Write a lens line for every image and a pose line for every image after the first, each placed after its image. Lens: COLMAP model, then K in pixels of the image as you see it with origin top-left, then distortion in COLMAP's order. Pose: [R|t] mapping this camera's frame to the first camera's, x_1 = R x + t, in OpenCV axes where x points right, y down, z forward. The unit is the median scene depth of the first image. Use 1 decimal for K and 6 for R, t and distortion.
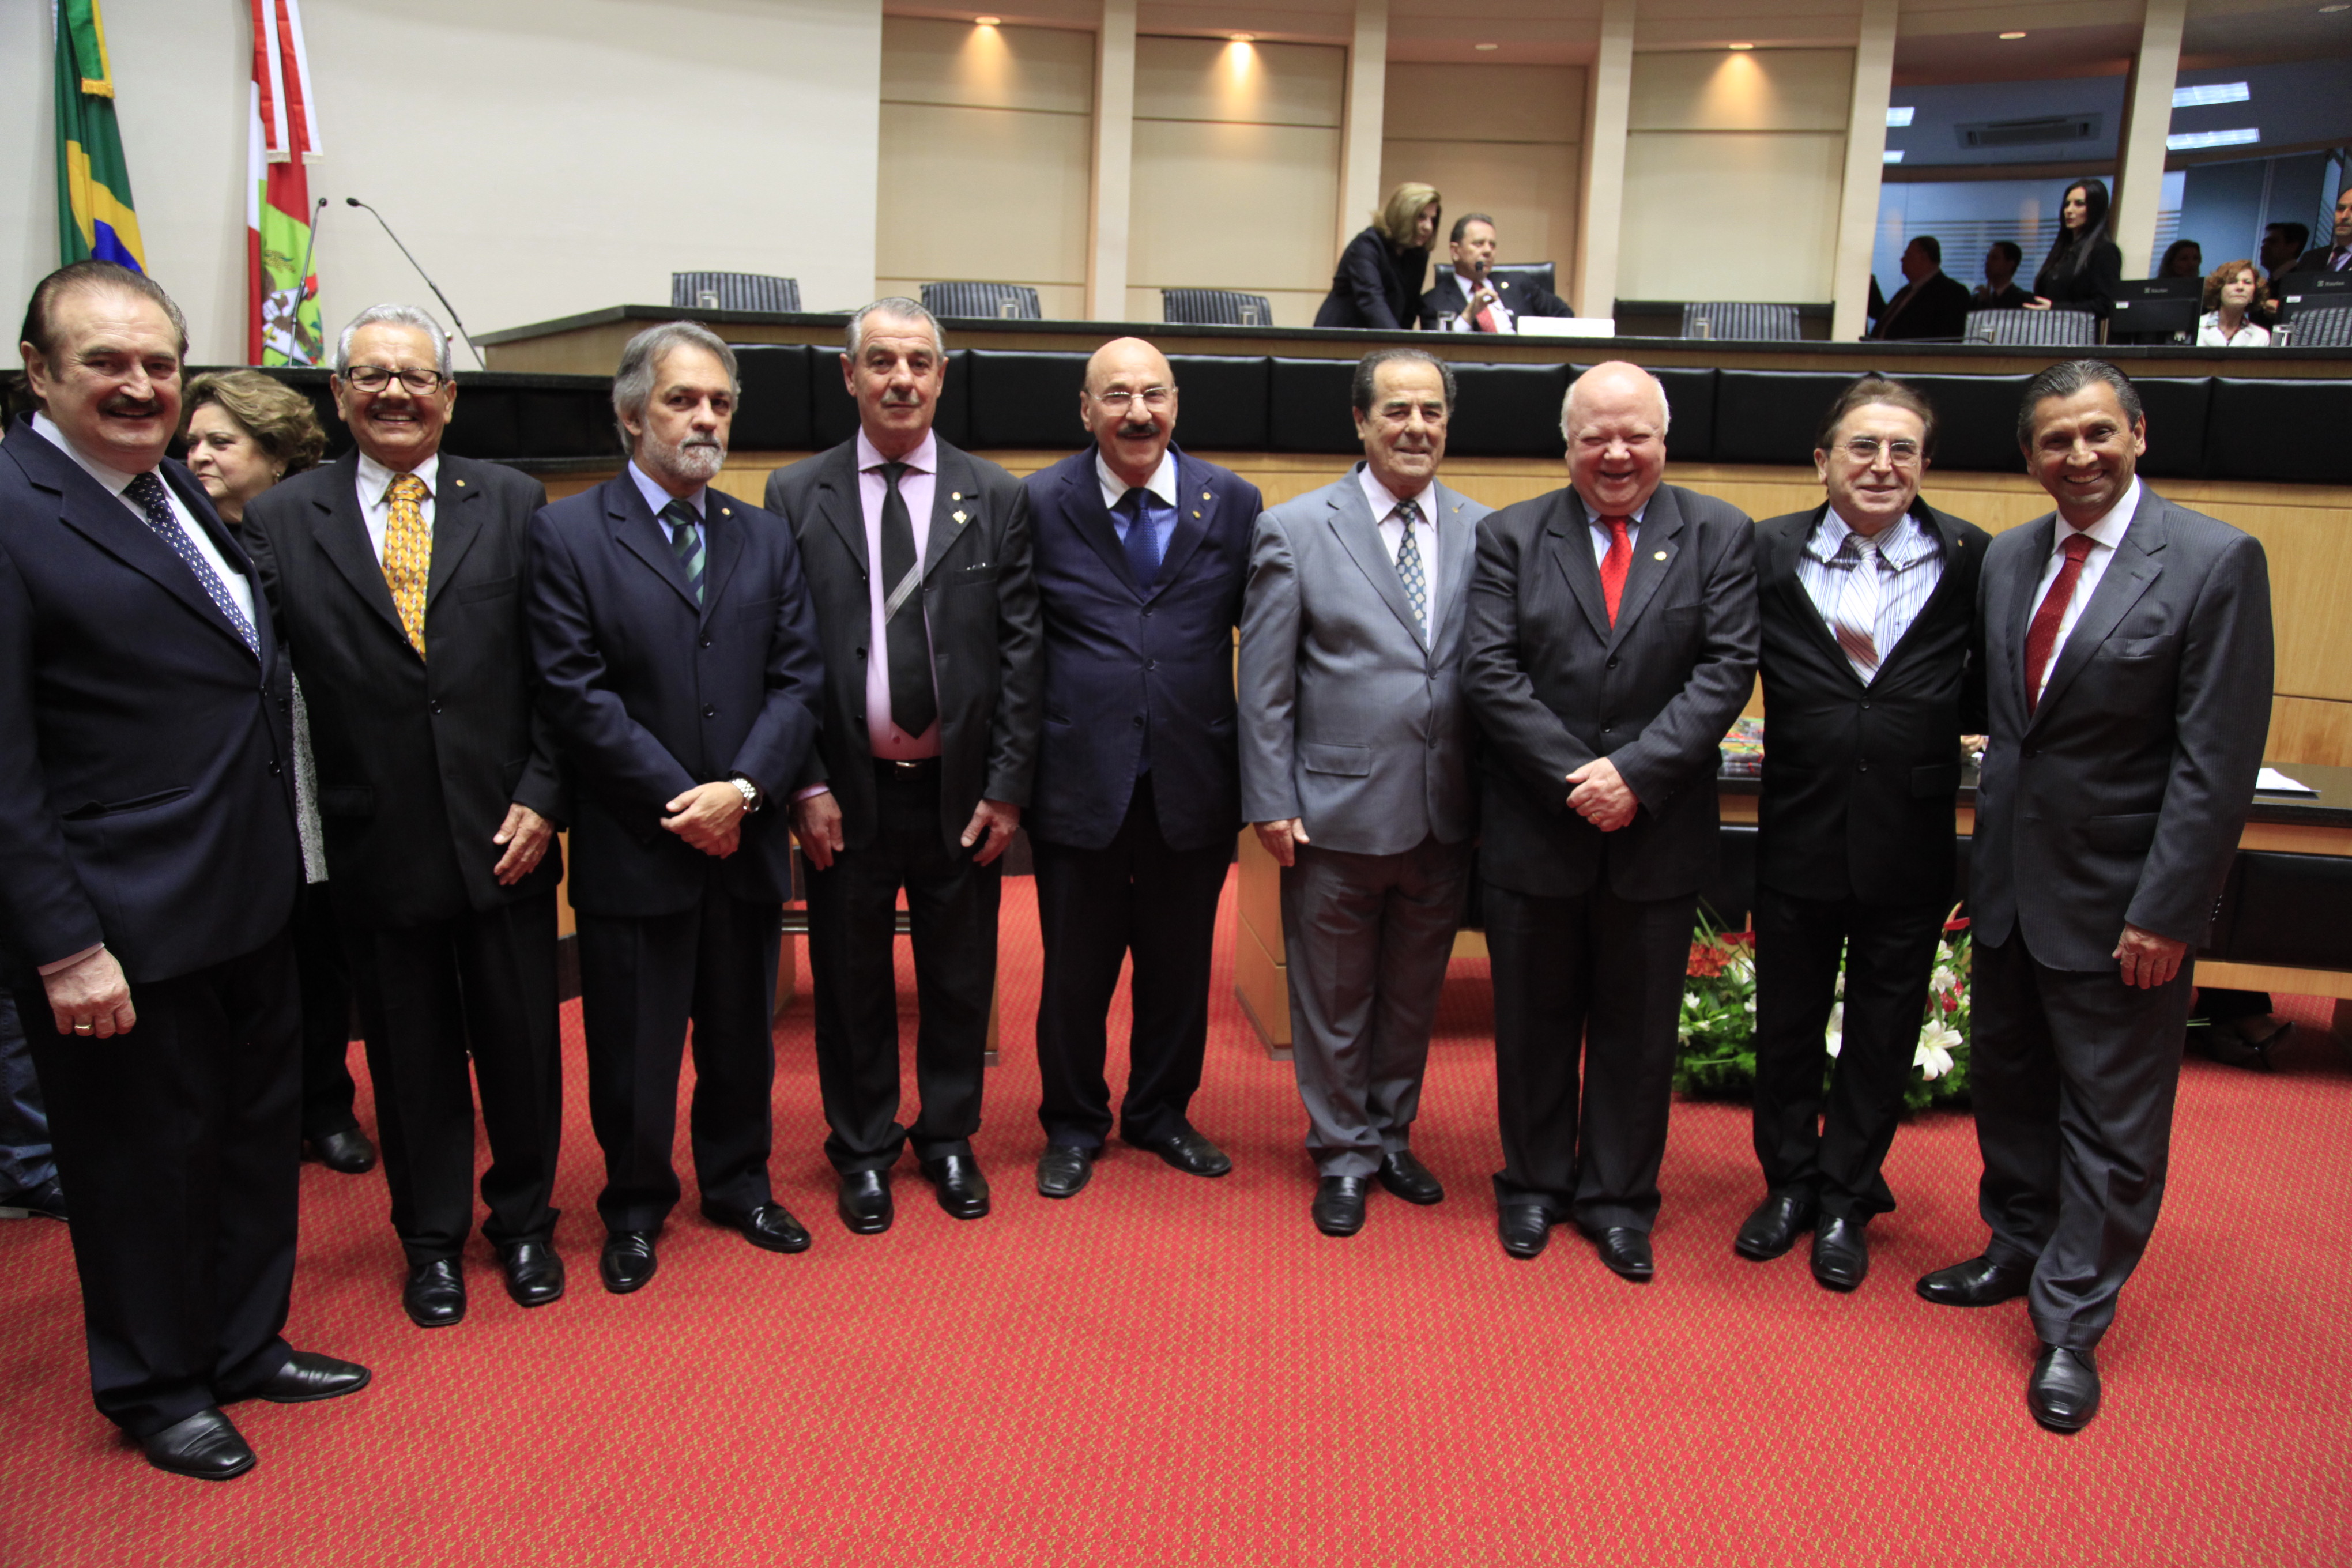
lens RADIAL K [[1627.3, 0, 1187.2], [0, 1627.3, 807.6], [0, 0, 1]] dist [-0.124067, 0.085672]
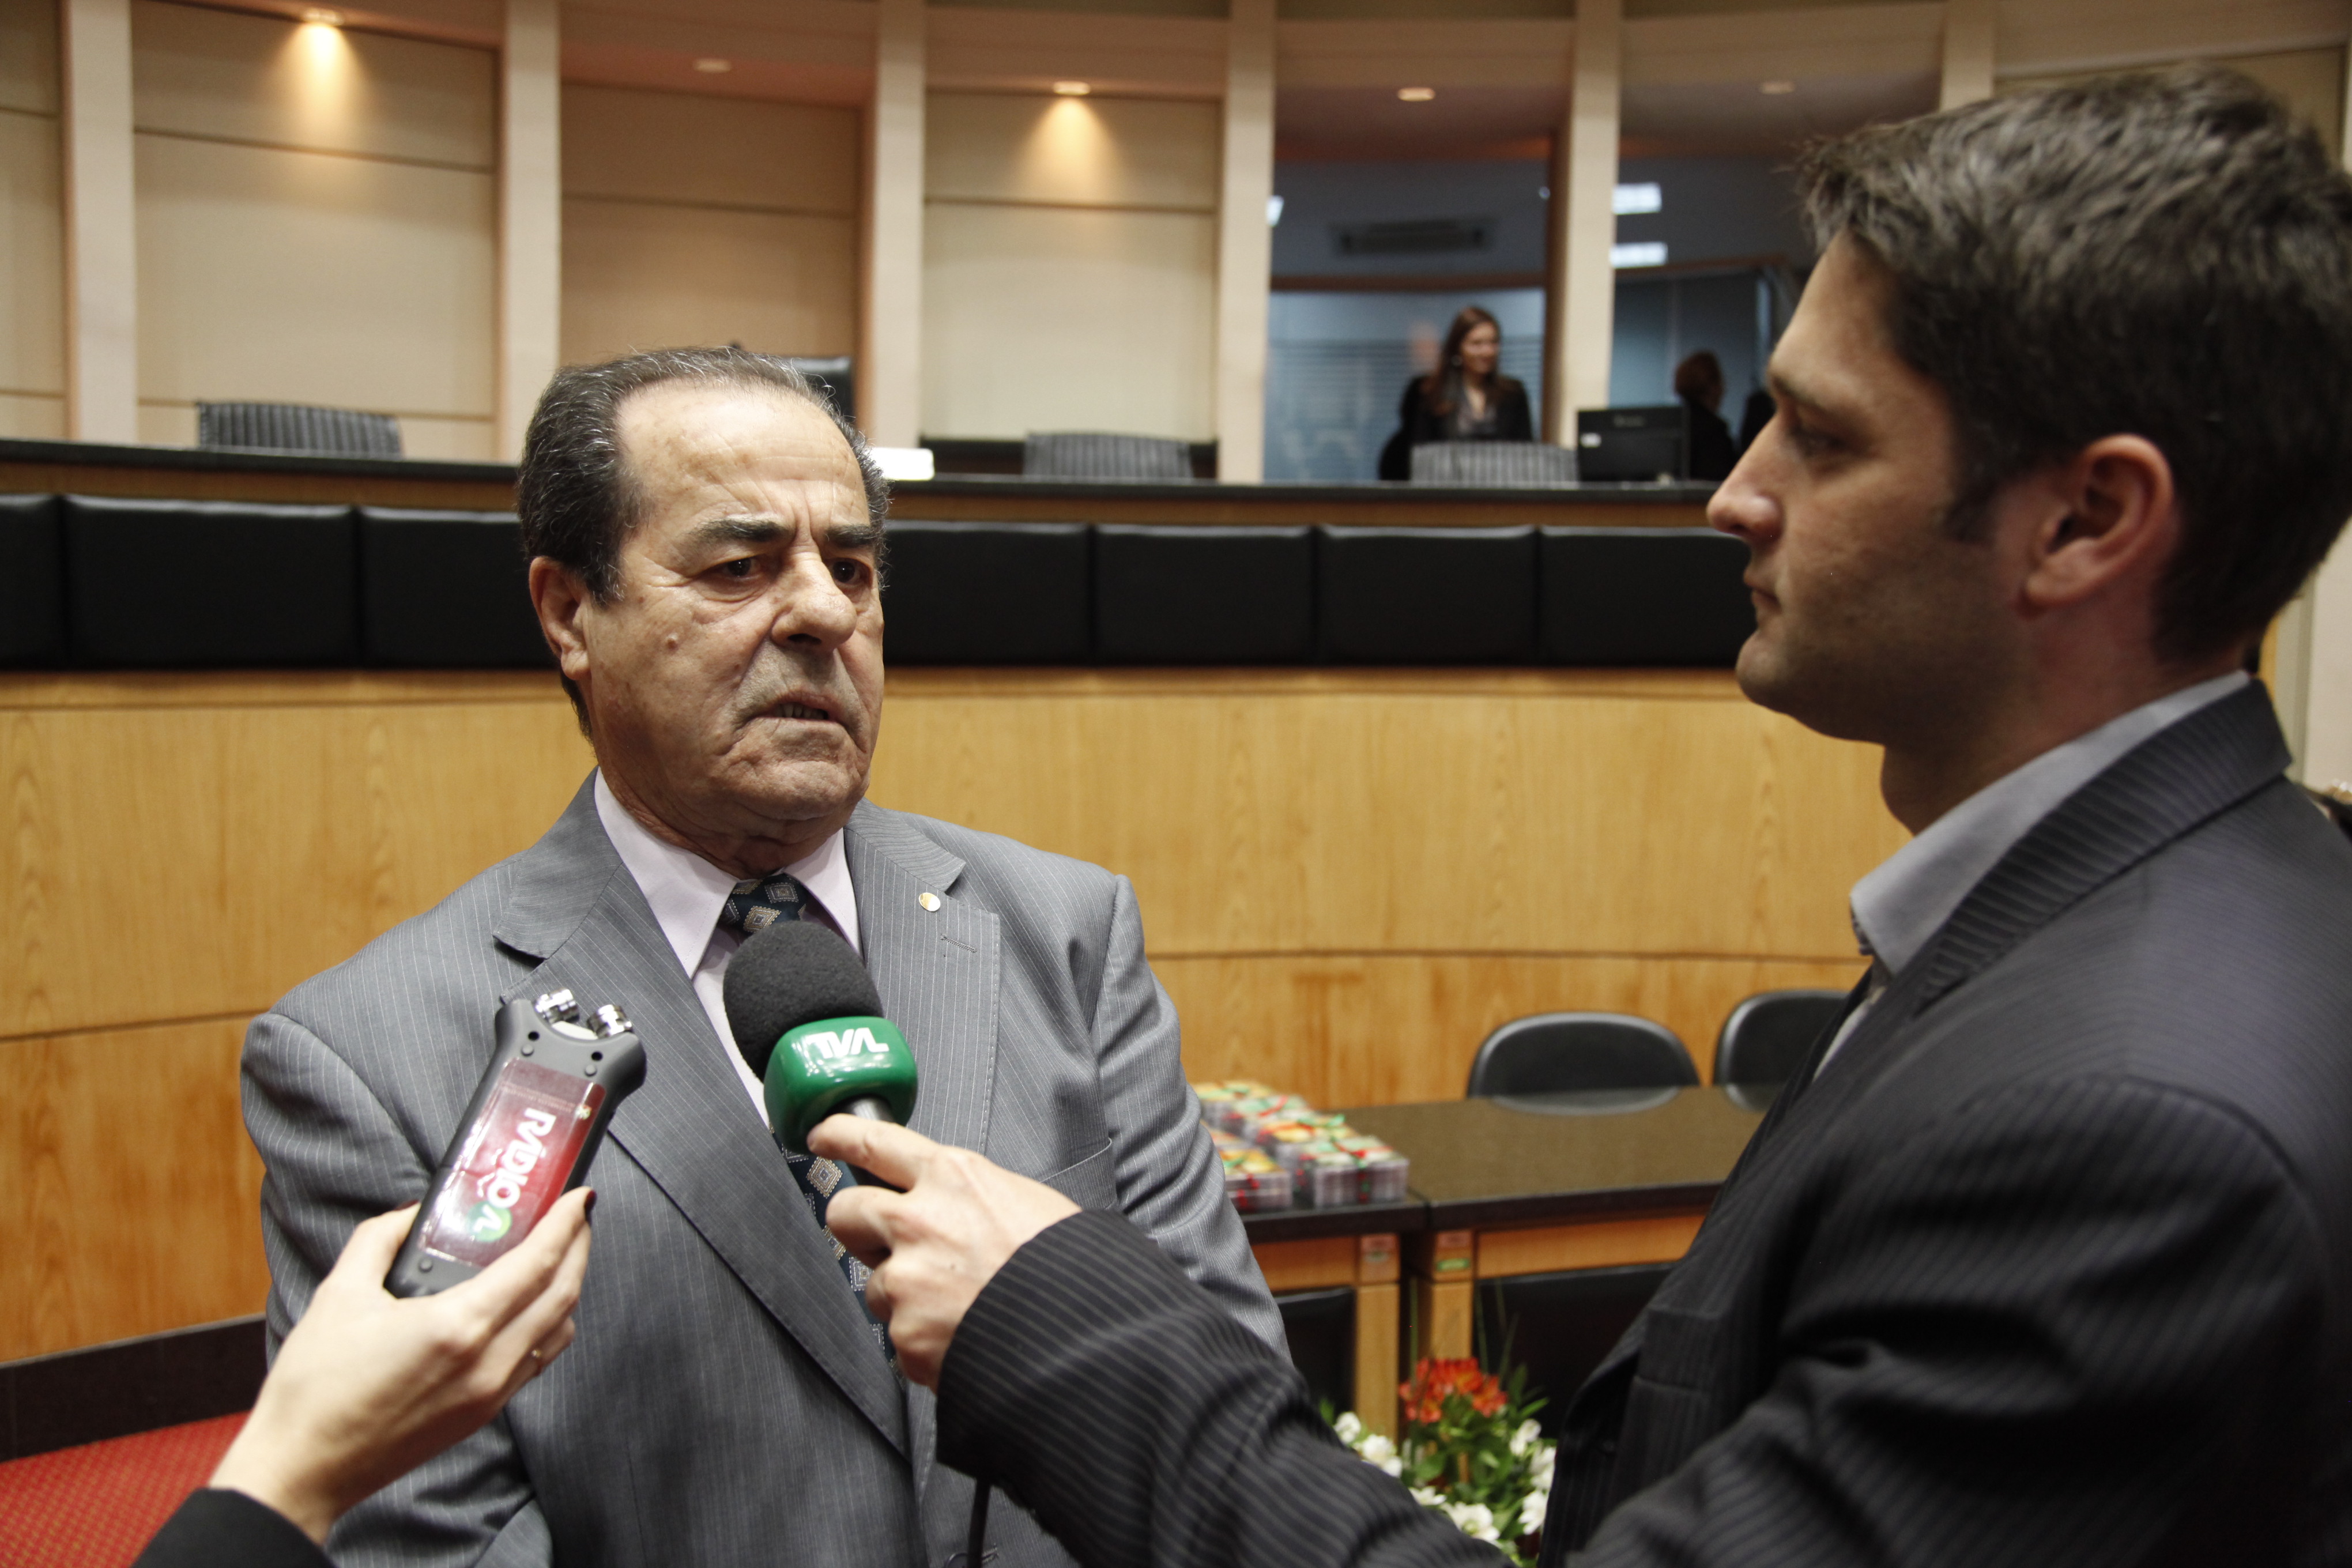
lens RADIAL K [[2160.9, 0, 1176.0], [0, 2160.9, 784.0], [0, 0, 1]] dist [-0.007659, 0.005017]
pose [[0.925641, -0.040134, 0.376269, 0.013504], [0.099051, 0.985388, -0.138565, -0.032690], [-0.365210, 0.165531, 0.916090, 0.139361]]
